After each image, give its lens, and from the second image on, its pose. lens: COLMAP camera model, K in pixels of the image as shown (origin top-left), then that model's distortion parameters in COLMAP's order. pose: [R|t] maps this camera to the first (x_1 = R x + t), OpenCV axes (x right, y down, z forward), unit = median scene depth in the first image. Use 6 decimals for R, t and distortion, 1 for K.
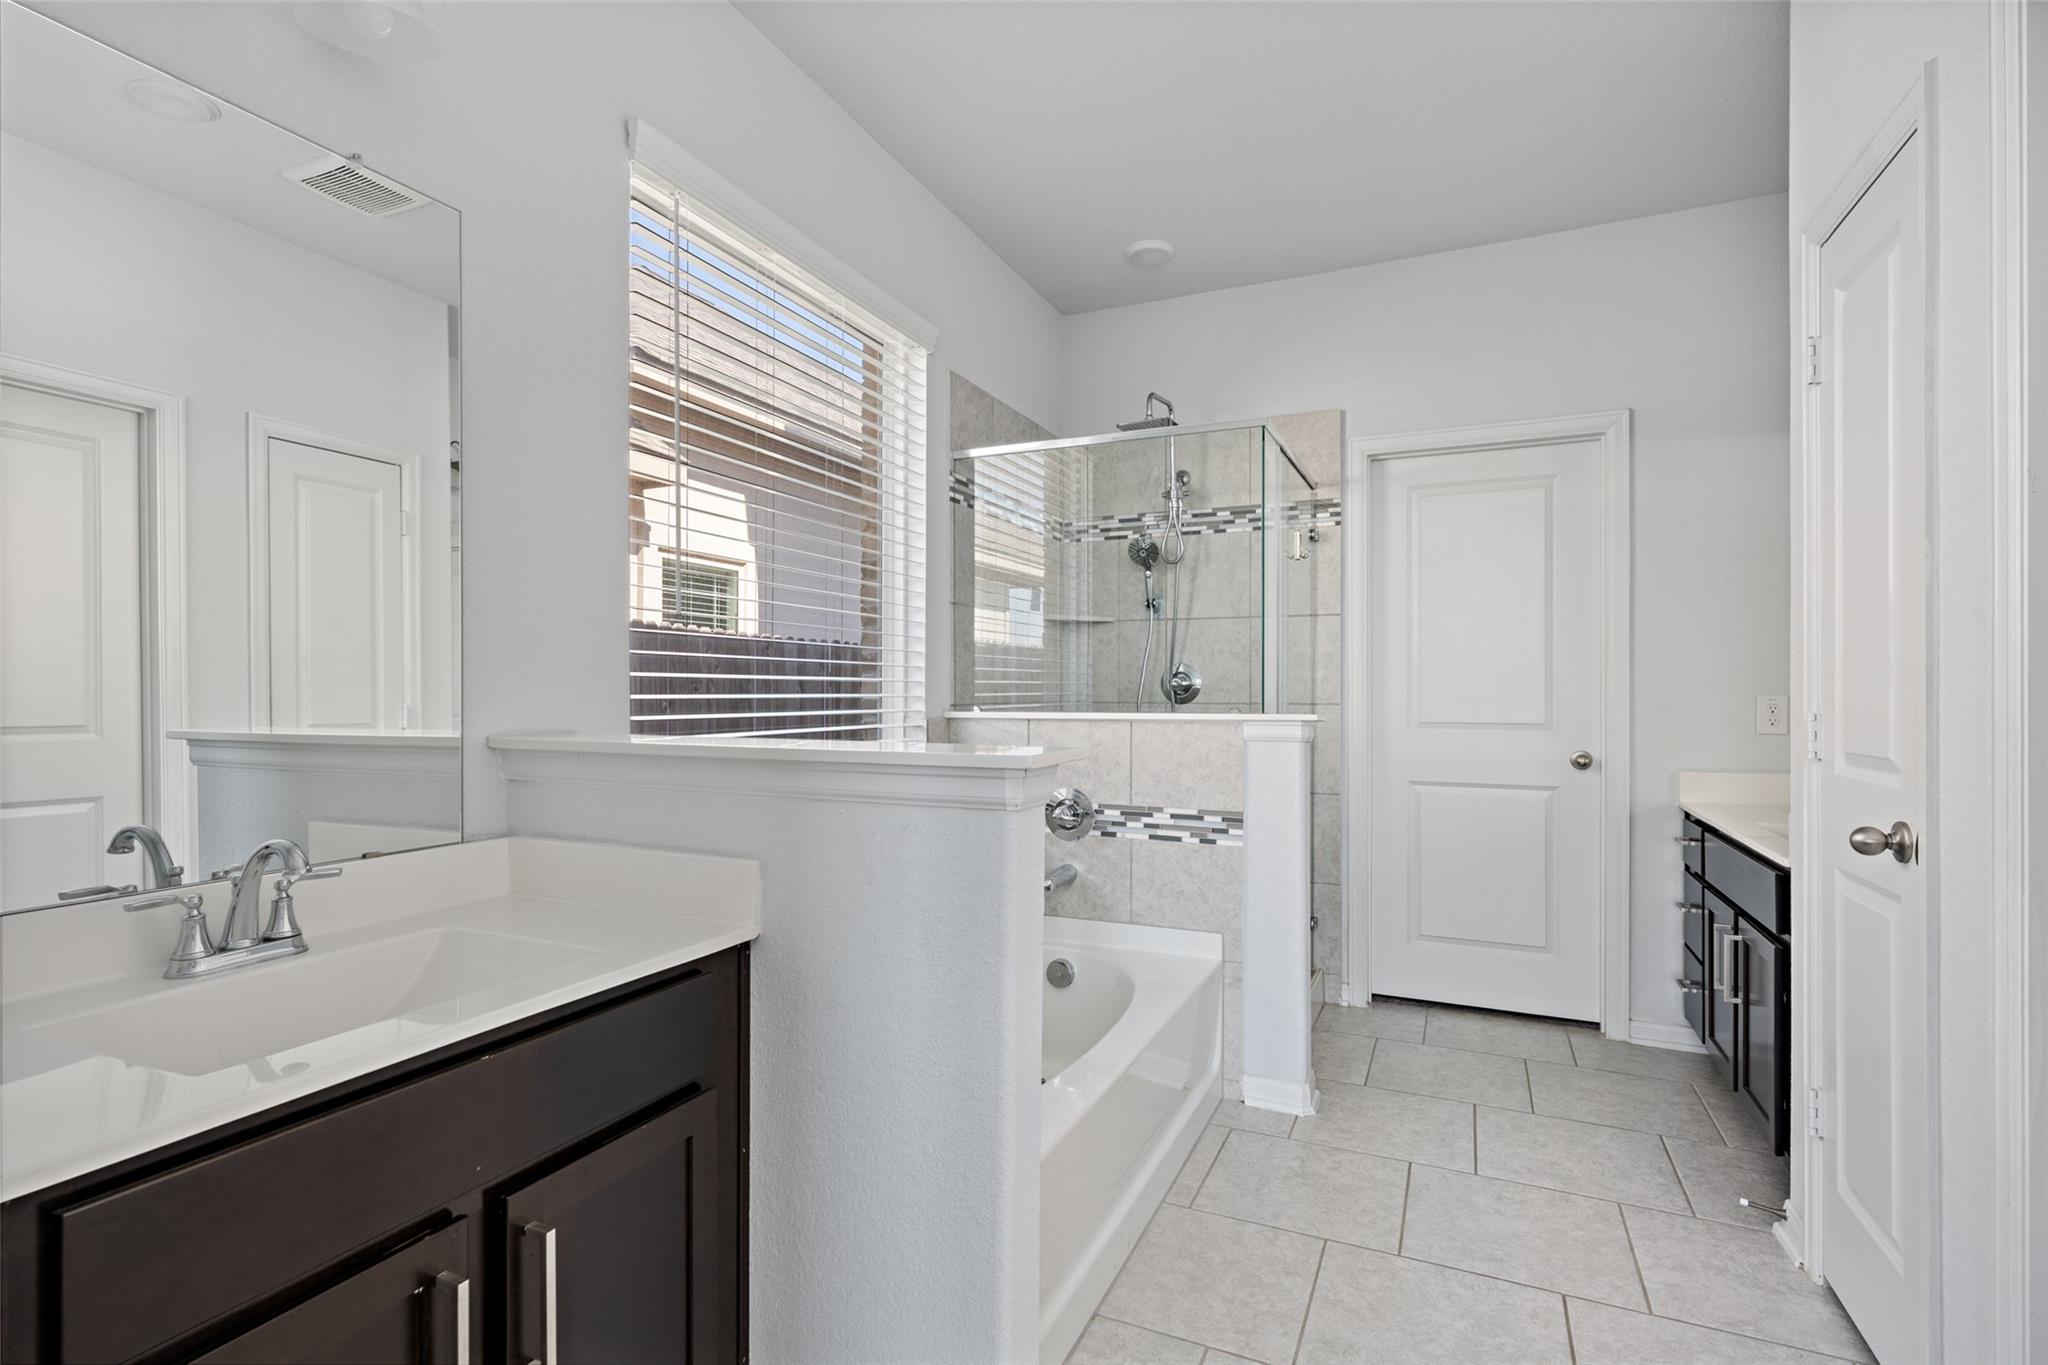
lens RADIAL K [[974.7, 0, 1021.0], [0, 974.7, 697.7], [0, 0, 1]] dist [-0.001369, -0.000031]
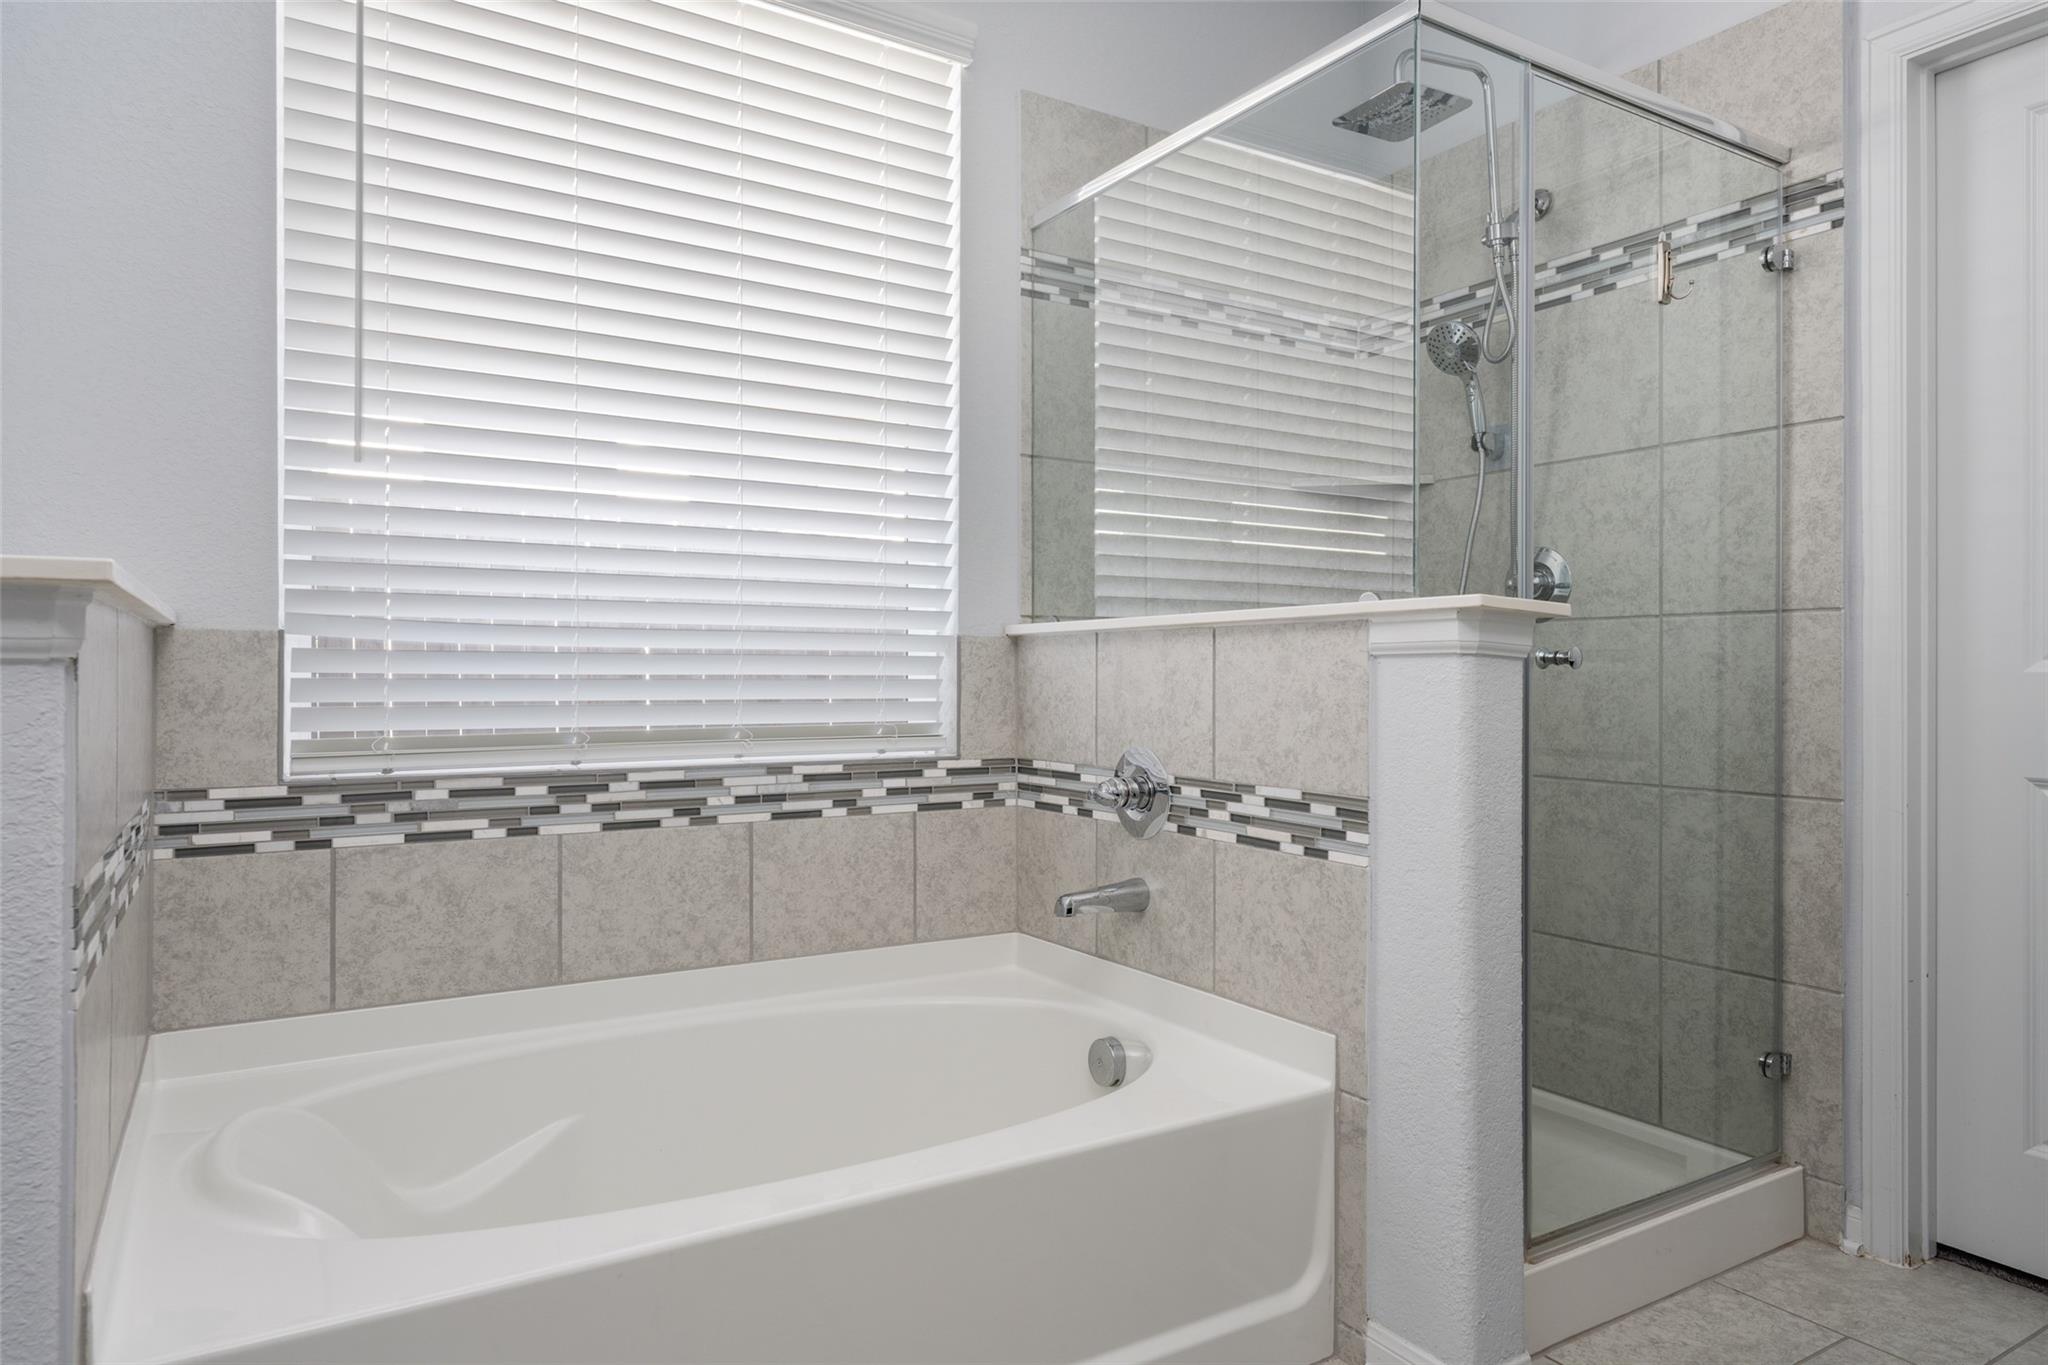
lens RADIAL K [[1259.8, 0, 1024.0], [0, 1259.8, 682.5], [0, 0, 1]] dist [0.005083, -0.000840]
pose [[0.833273, 0.004009, -0.552848, 0.401609], [-0.004991, 0.999988, -0.000270, 0.053589], [0.552840, 0.002984, 0.833282, 0.328825]]
